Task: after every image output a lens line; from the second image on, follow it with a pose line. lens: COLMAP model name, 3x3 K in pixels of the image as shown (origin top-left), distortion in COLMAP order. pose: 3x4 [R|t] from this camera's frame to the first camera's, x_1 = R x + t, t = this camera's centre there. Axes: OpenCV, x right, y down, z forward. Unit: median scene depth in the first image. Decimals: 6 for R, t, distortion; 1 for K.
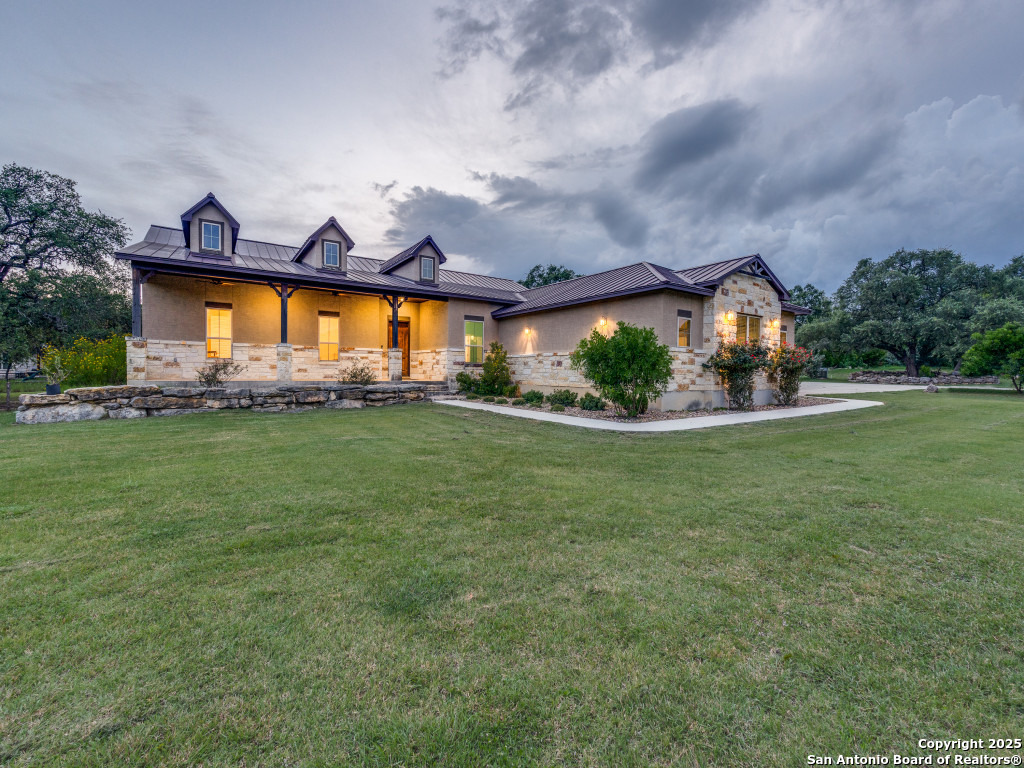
lens RADIAL K [[446.7, 0, 512.1], [0, 446.7, 380.6], [0, 0, 1]] dist [0.000840, 0.000033]
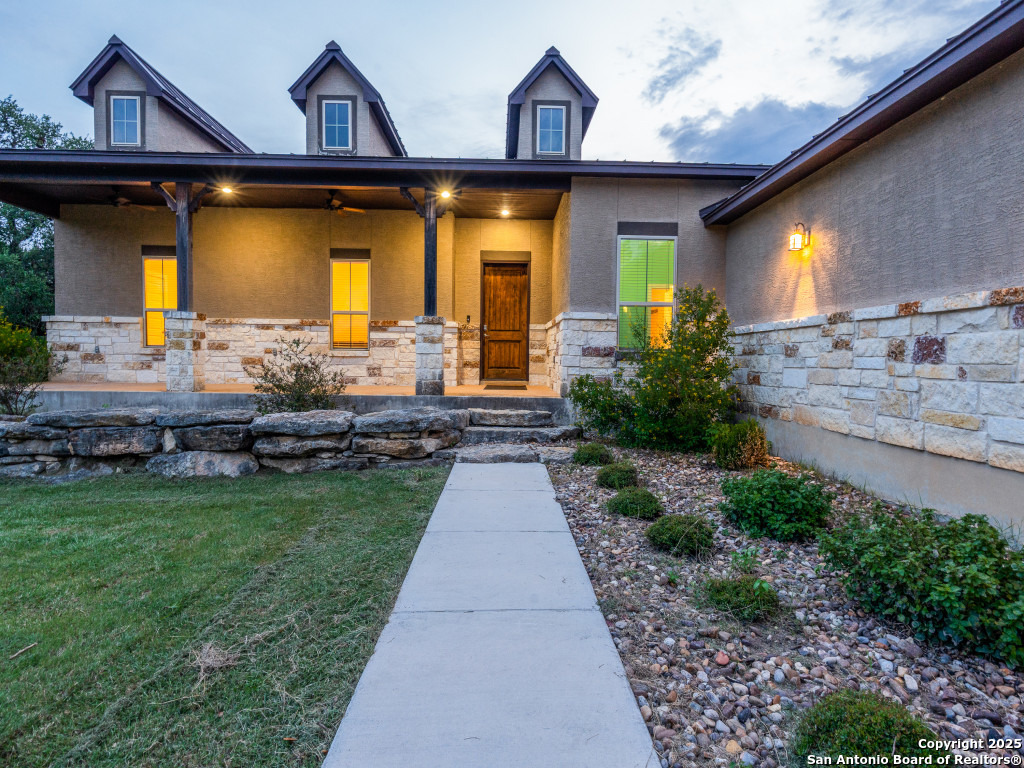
lens RADIAL K [[537.7, 0, 513.8], [0, 537.7, 379.3], [0, 0, 1]] dist [-0.002418, -0.000072]
pose [[0.840725, 0.020485, -0.541075, 0.073278], [-0.013714, 0.999769, 0.016542, -0.024061], [0.541289, -0.006487, 0.840812, 0.636833]]
